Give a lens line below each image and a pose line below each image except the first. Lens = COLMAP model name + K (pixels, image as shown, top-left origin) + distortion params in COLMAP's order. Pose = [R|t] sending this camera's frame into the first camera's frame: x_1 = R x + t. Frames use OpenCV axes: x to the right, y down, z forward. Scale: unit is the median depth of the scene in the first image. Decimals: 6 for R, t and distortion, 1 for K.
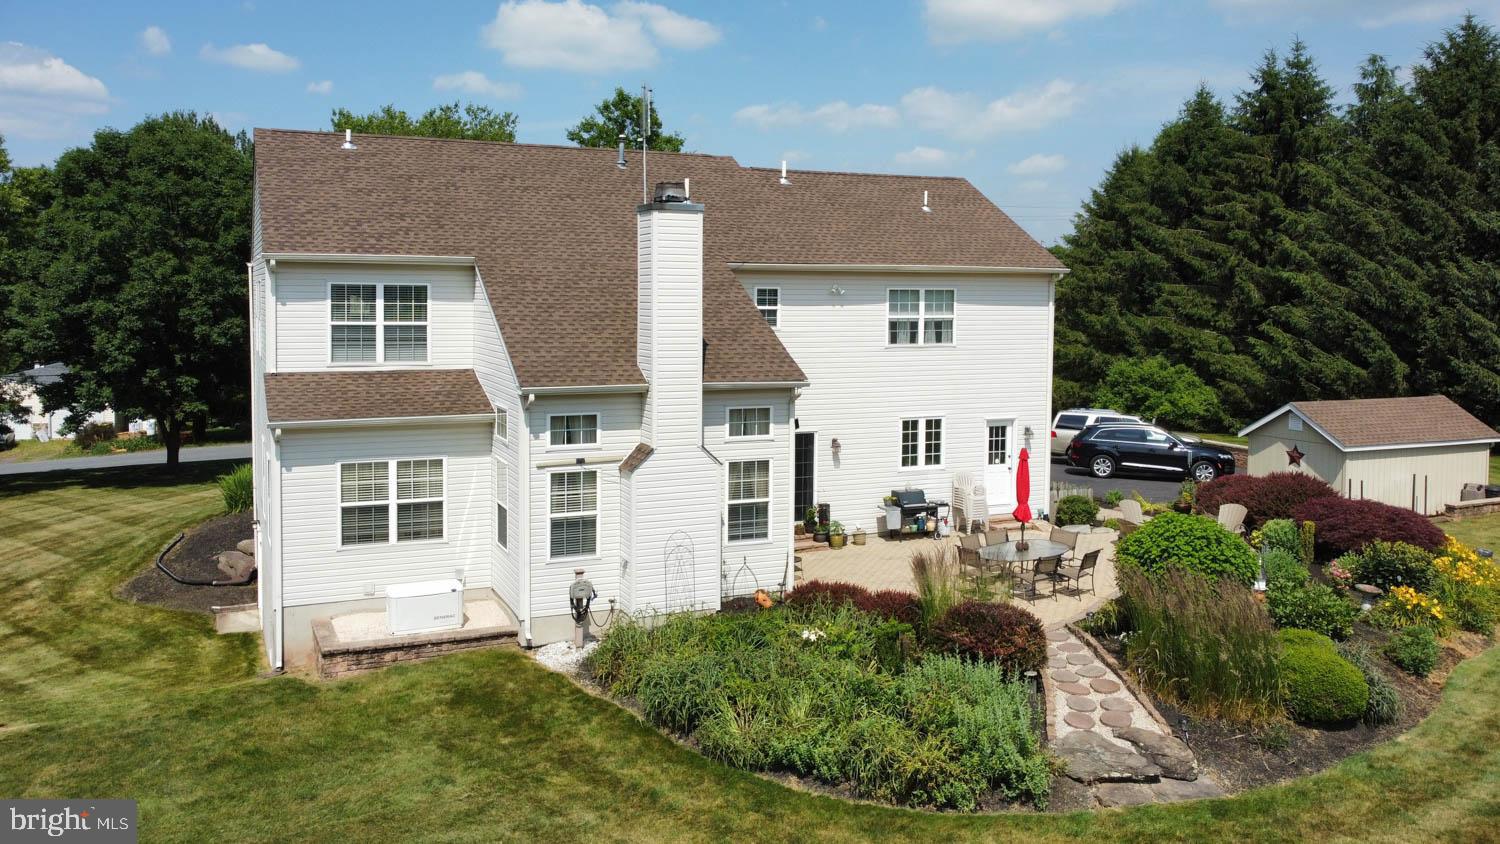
lens RADIAL K [[1138.6, 0, 723.8], [0, 1138.6, 353.6], [0, 0, 1]] dist [-0.005993, 0.000751]
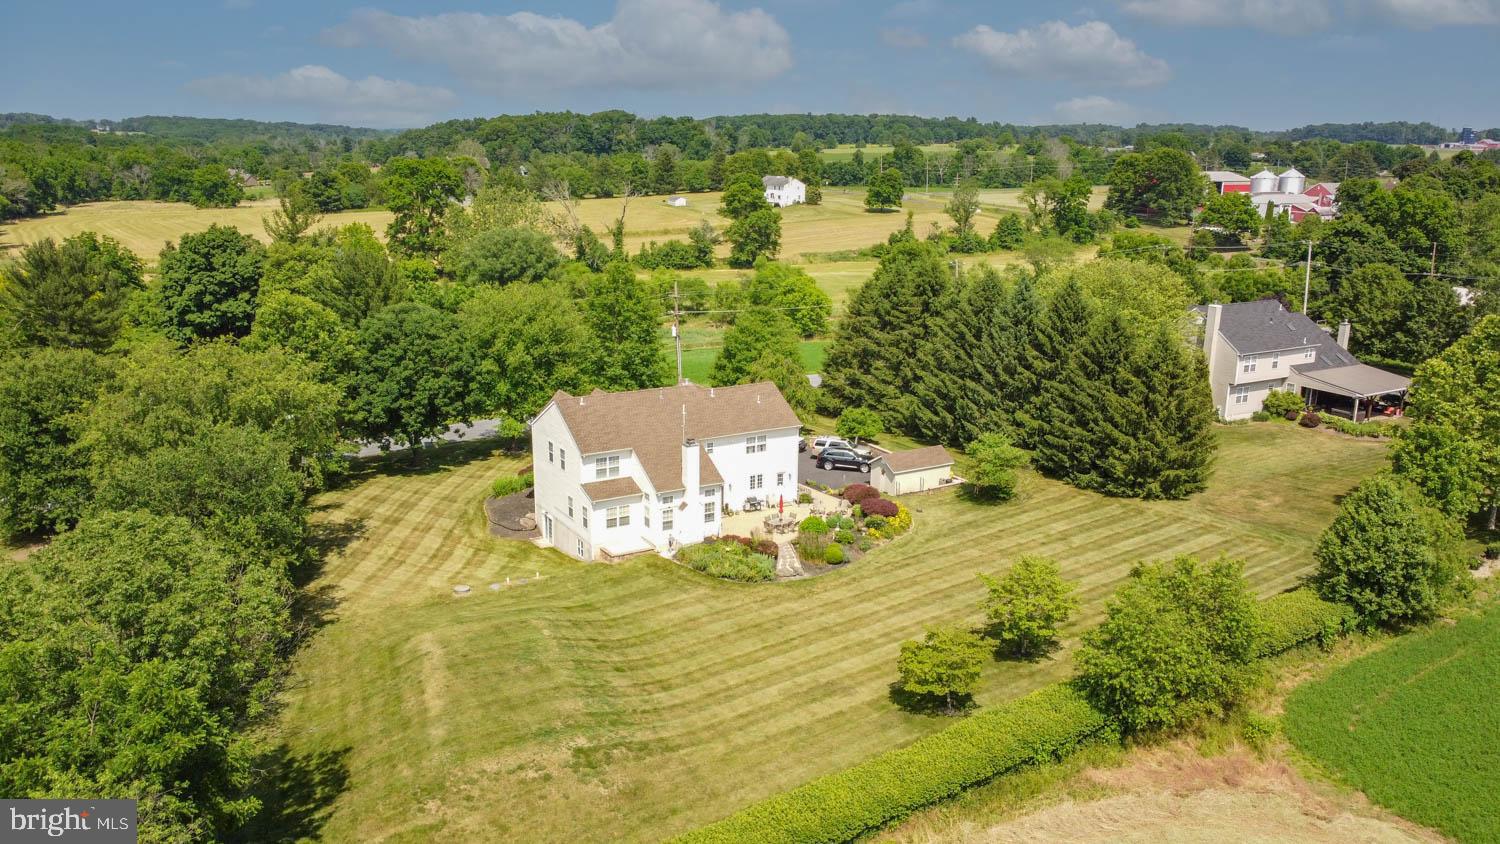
lens RADIAL K [[1137.1, 0, 743.4], [0, 1137.1, 419.8], [0, 0, 1]] dist [-0.001183, -0.000588]
pose [[0.991087, -0.026783, 0.130496, -0.283431], [0.000767, 0.980713, 0.195452, -0.735262], [-0.133214, -0.193610, 0.971992, -2.129986]]
